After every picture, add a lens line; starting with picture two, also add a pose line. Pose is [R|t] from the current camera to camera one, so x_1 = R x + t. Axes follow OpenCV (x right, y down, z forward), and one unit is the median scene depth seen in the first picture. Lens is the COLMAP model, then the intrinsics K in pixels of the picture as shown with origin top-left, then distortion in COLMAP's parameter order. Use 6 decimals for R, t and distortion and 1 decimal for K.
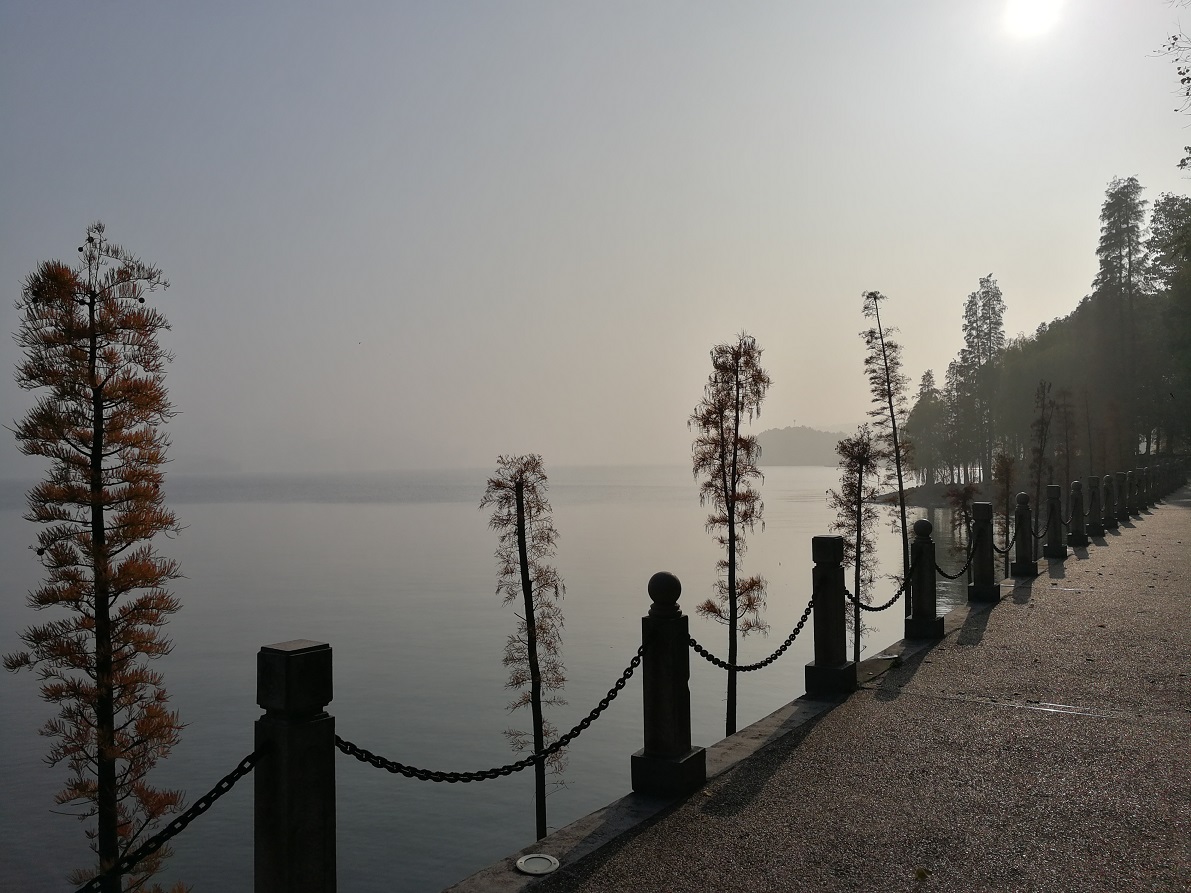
lens RADIAL K [[936.1, 0, 596.1], [0, 936.1, 445.8], [0, 0, 1]] dist [0.018219, -0.025918]
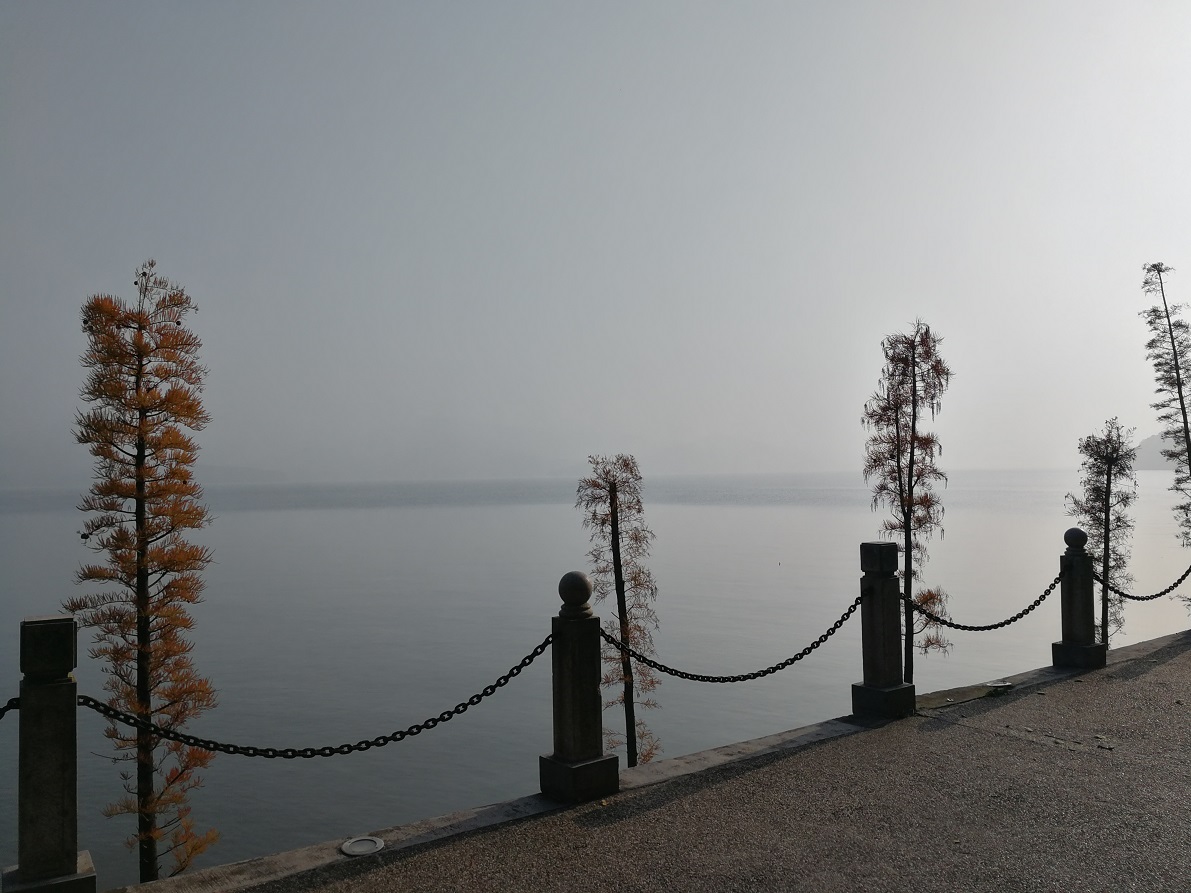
lens RADIAL K [[936.1, 0, 594.2], [0, 936.1, 450.1], [0, 0, 1]] dist [0.018219, -0.025918]
pose [[0.940082, -0.008099, -0.340853, 0.211083], [0.008389, 0.999965, -0.000623, 0.003950], [0.340846, -0.002273, 0.940116, 0.043162]]
